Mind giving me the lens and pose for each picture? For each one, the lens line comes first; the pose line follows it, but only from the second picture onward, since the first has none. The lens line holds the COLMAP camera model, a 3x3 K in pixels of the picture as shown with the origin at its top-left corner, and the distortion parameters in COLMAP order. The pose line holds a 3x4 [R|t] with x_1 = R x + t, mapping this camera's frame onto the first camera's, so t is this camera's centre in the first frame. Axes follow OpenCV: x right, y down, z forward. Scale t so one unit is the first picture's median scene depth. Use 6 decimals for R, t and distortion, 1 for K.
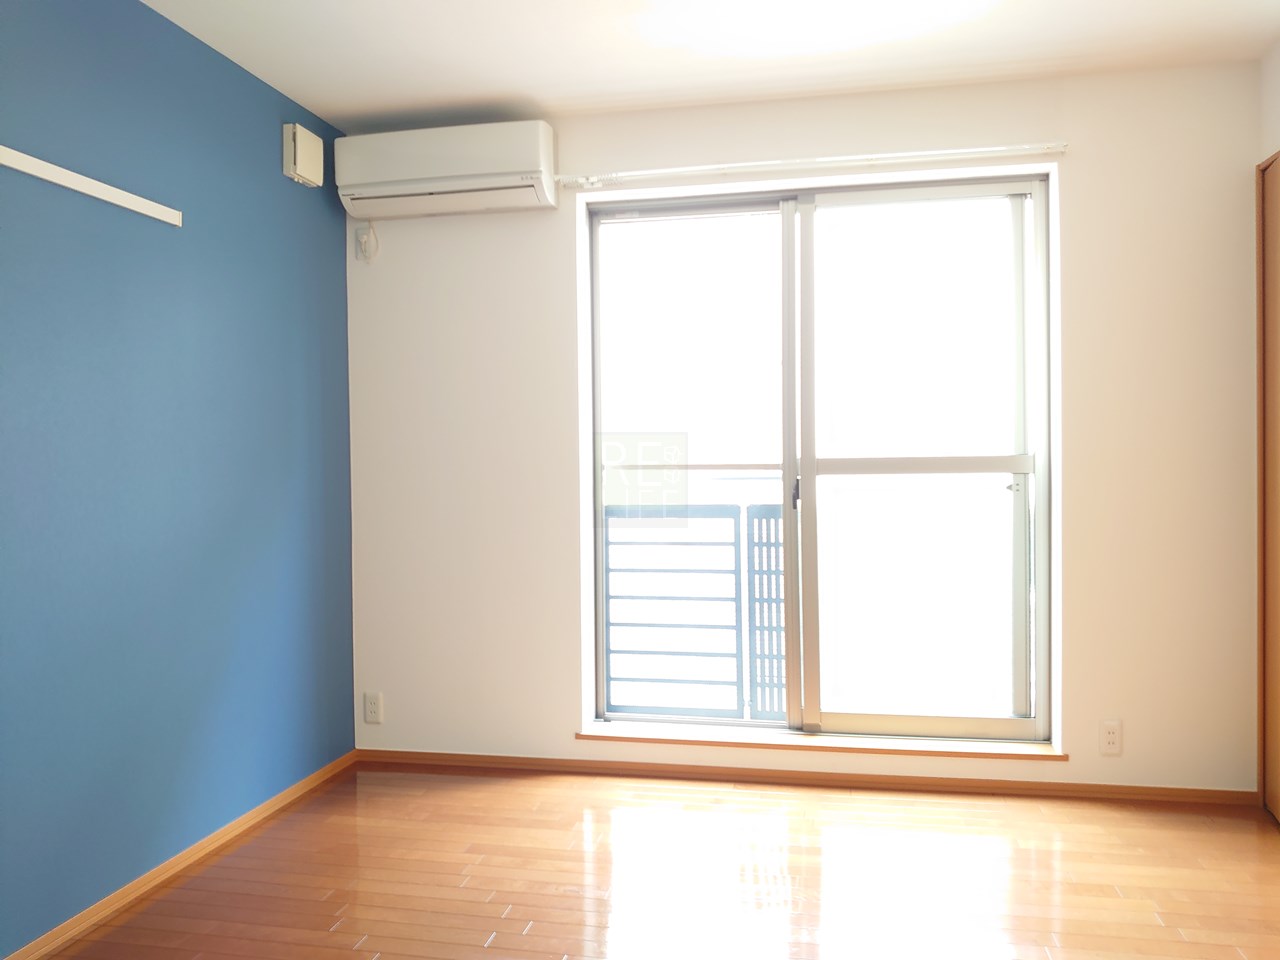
lens RADIAL K [[987.4, 0, 642.3], [0, 987.4, 478.4], [0, 0, 1]] dist [-0.018464, -0.005992]
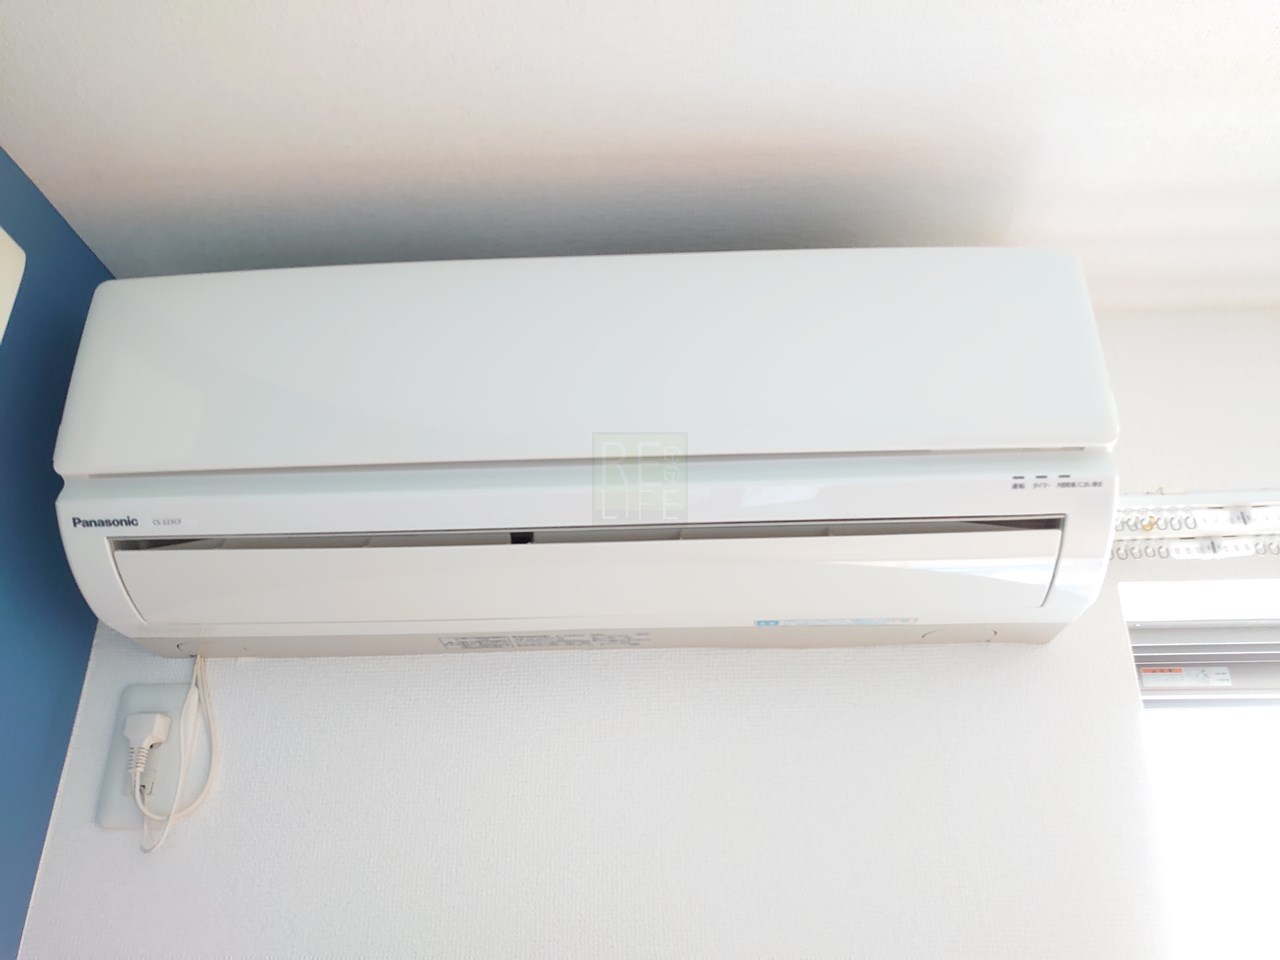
lens RADIAL K [[987.4, 0, 642.3], [0, 987.4, 478.4], [0, 0, 1]] dist [-0.018464, -0.005992]
pose [[0.988319, 0.069615, 0.135573, -0.215468], [-0.002608, 0.897173, -0.441671, -0.205046], [-0.152379, 0.436158, 0.886874, 0.792182]]
